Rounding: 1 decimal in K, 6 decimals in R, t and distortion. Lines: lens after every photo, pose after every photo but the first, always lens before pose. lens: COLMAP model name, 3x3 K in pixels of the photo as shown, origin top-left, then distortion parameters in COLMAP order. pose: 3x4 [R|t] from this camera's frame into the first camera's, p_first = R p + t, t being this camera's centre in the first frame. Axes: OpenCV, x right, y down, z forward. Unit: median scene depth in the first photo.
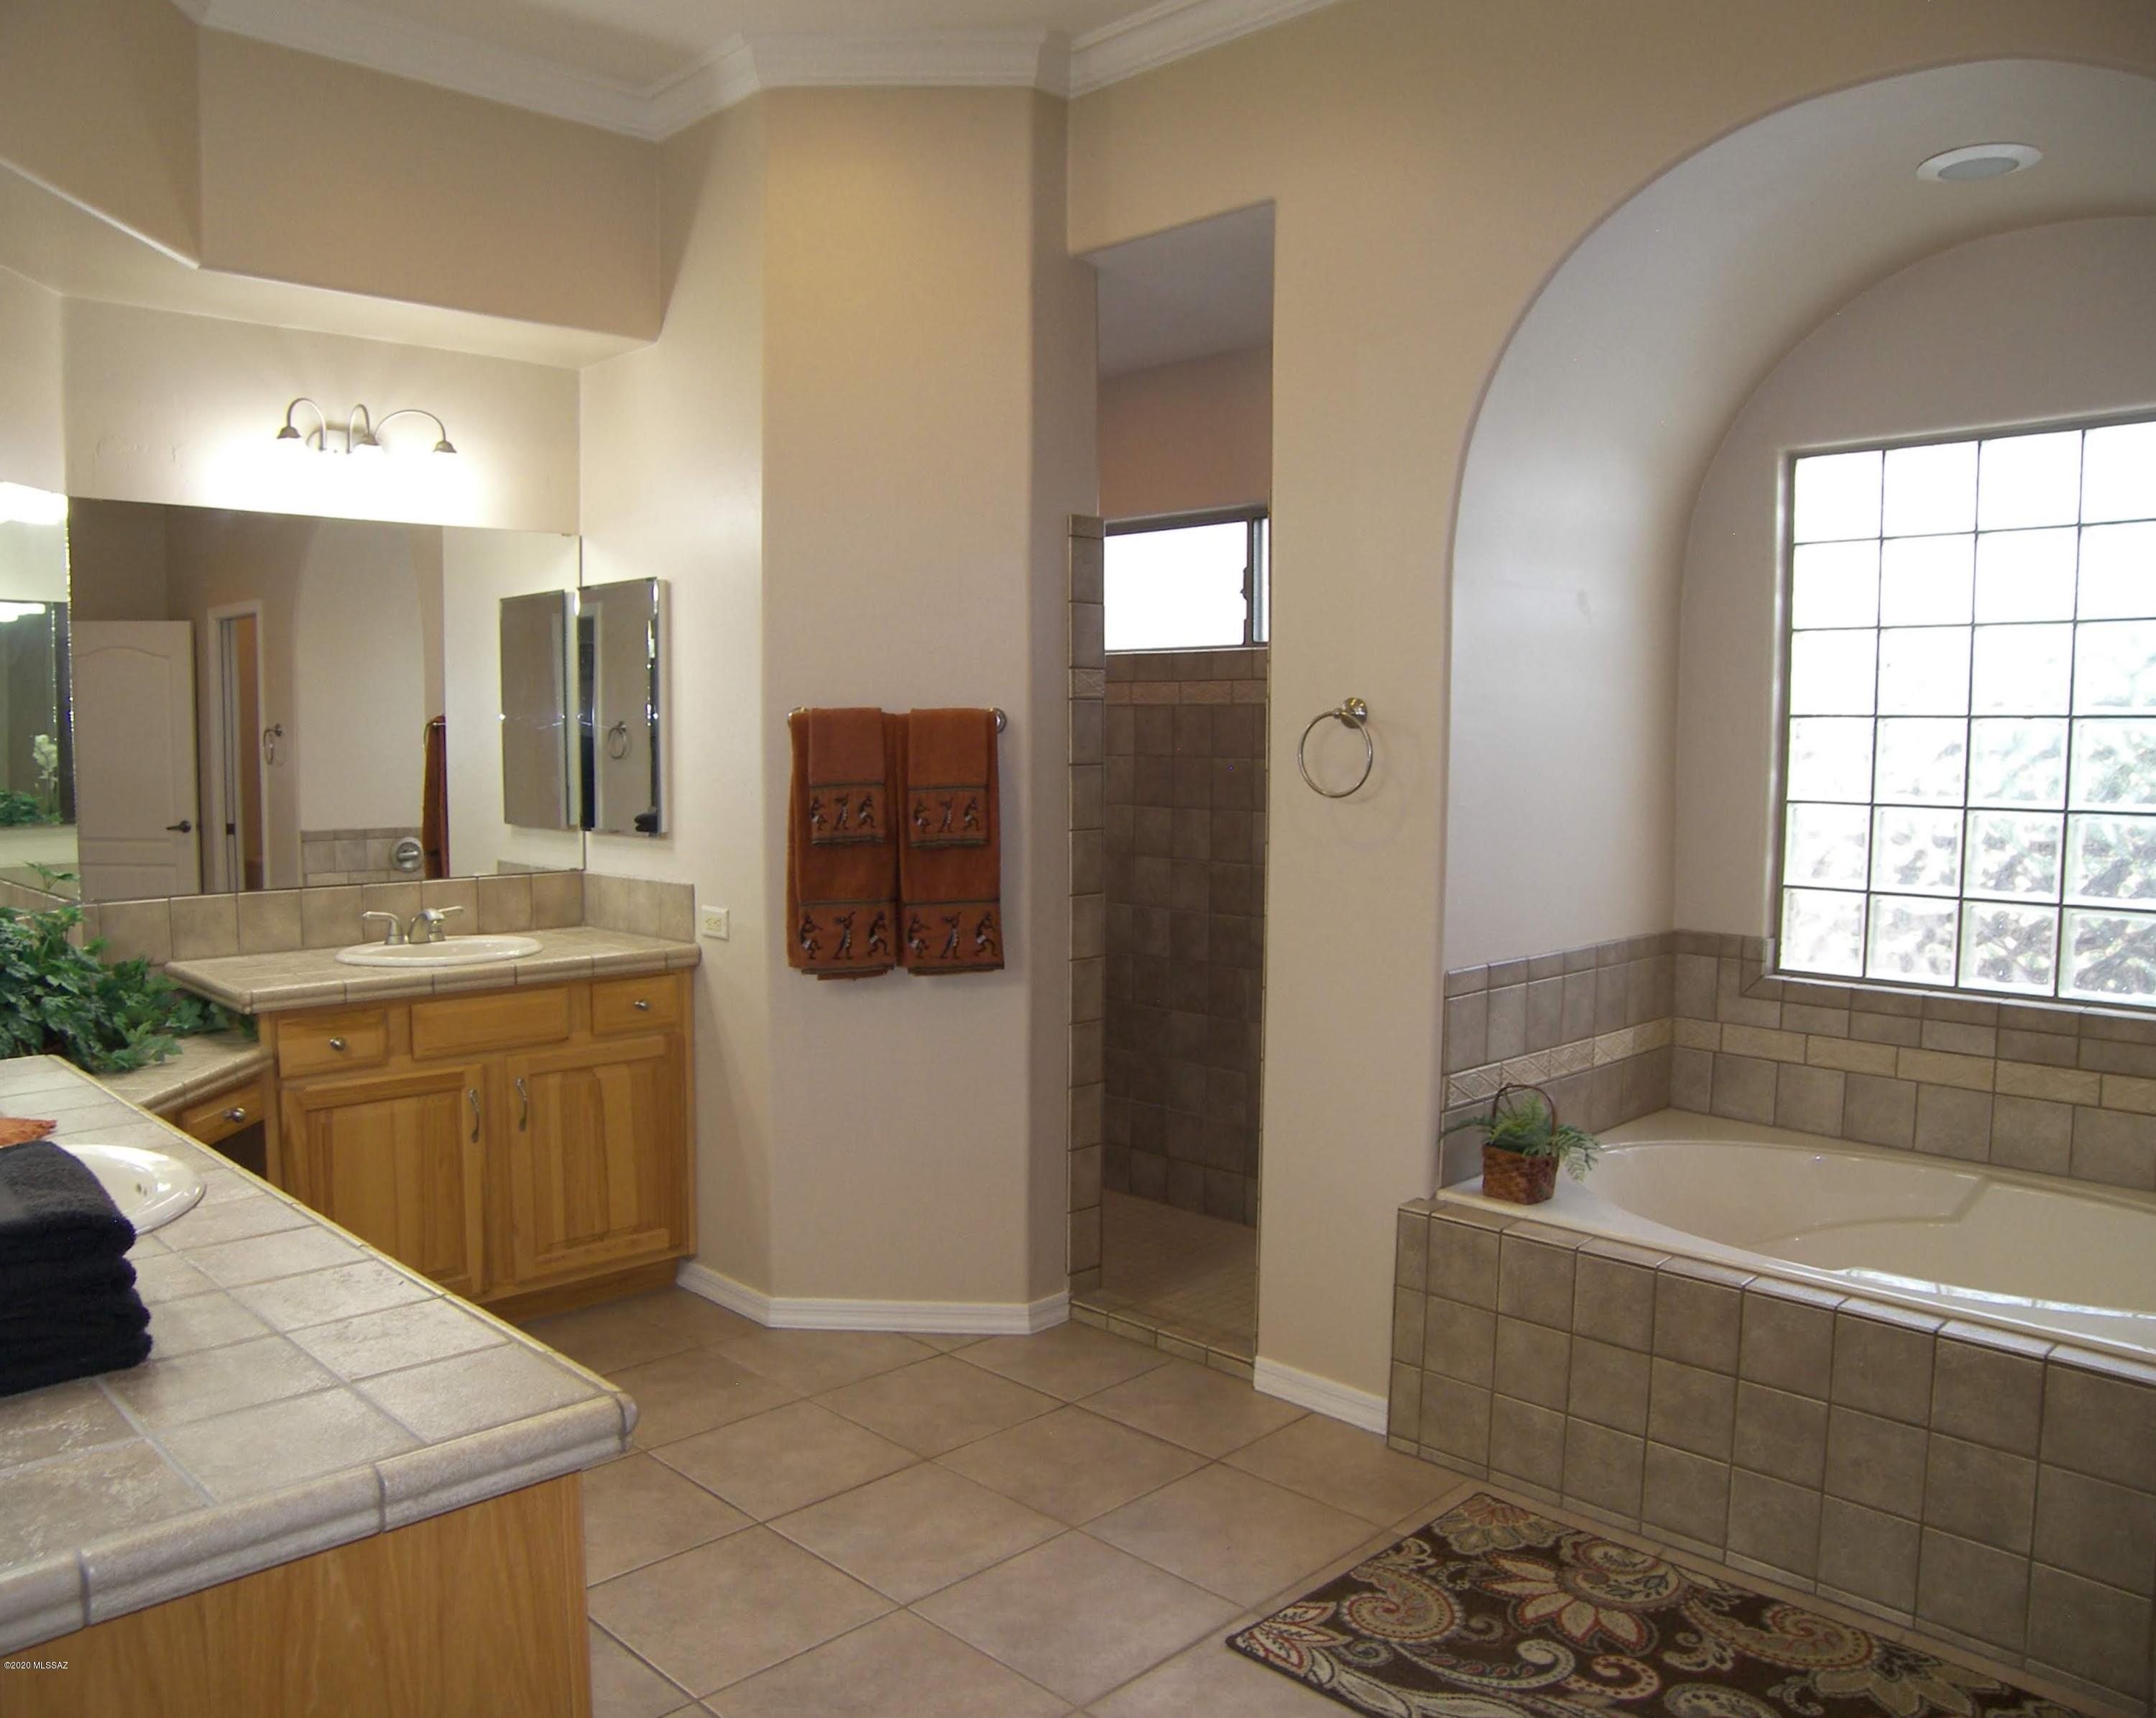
lens RADIAL K [[1784.1, 0, 1077.2], [0, 1784.1, 816.6], [0, 0, 1]] dist [-0.007615, -0.003039]
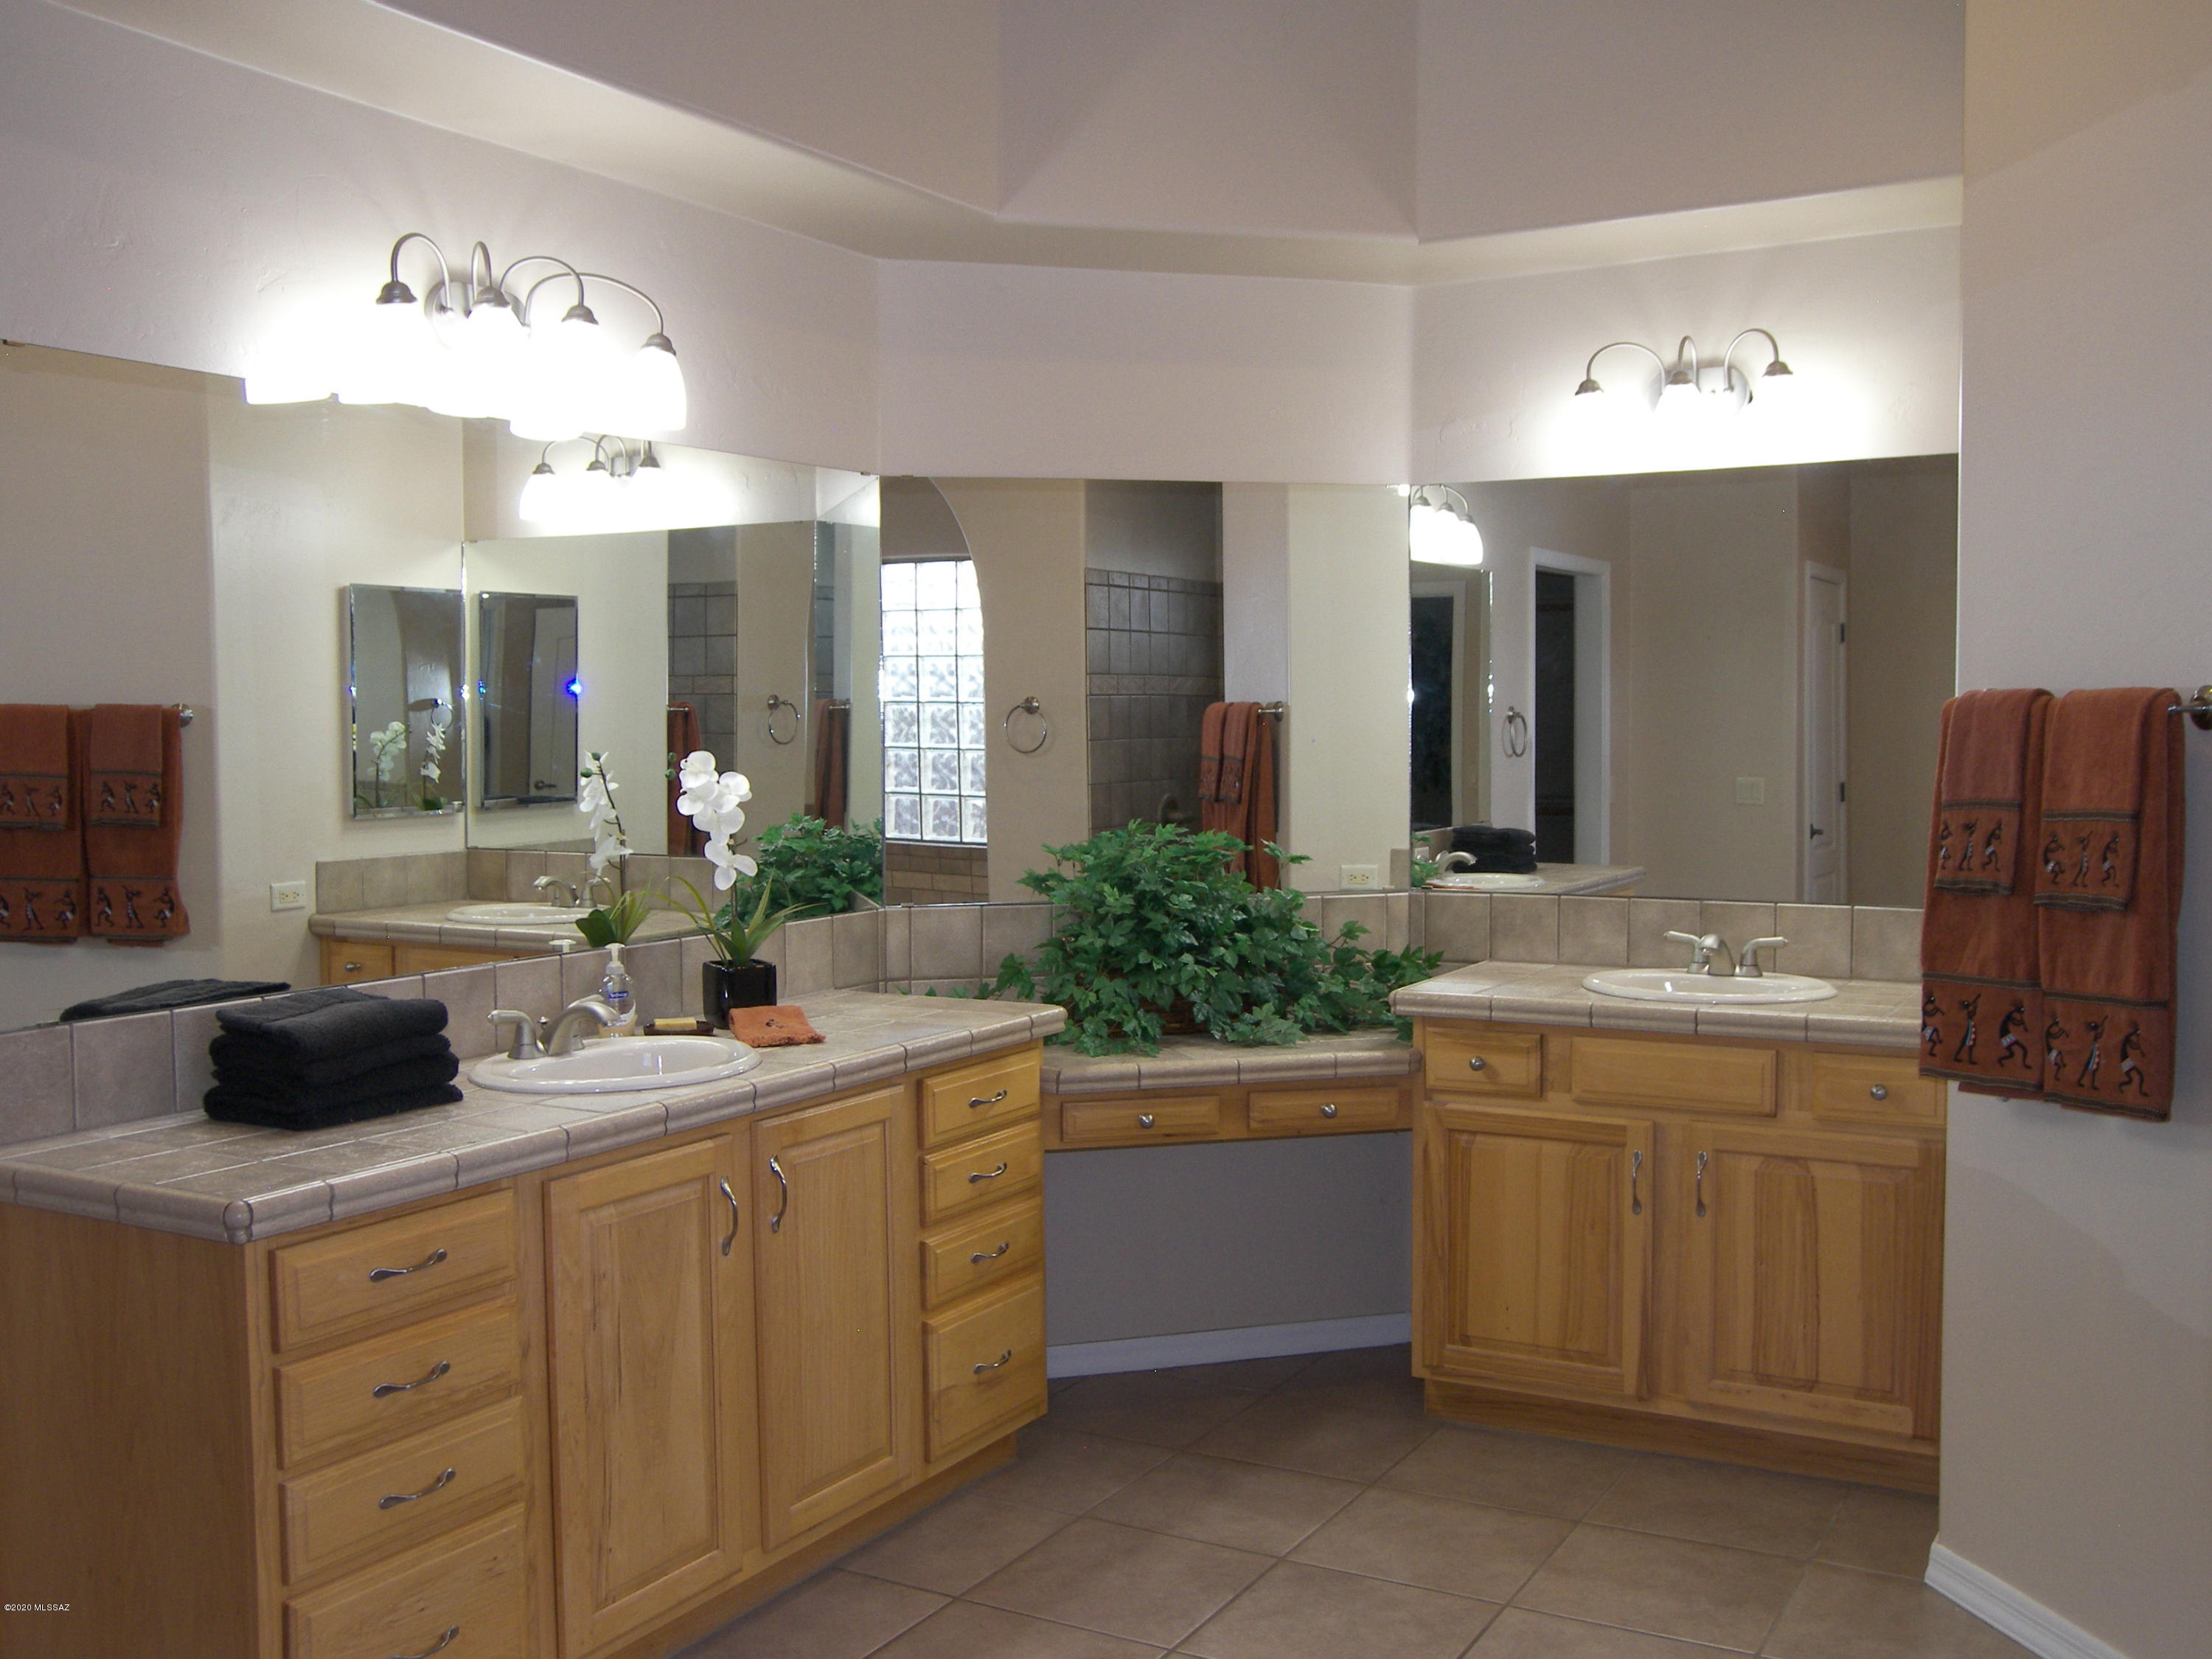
lens RADIAL K [[2258.0, 0, 1106.0], [0, 2258.0, 829.5], [0, 0, 1]] dist [0.095349, 0.005260]
pose [[0.325744, 0.051181, -0.944072, 0.577112], [-0.048046, 0.998140, 0.037534, -0.024960], [0.944236, 0.033133, 0.327597, 0.407919]]
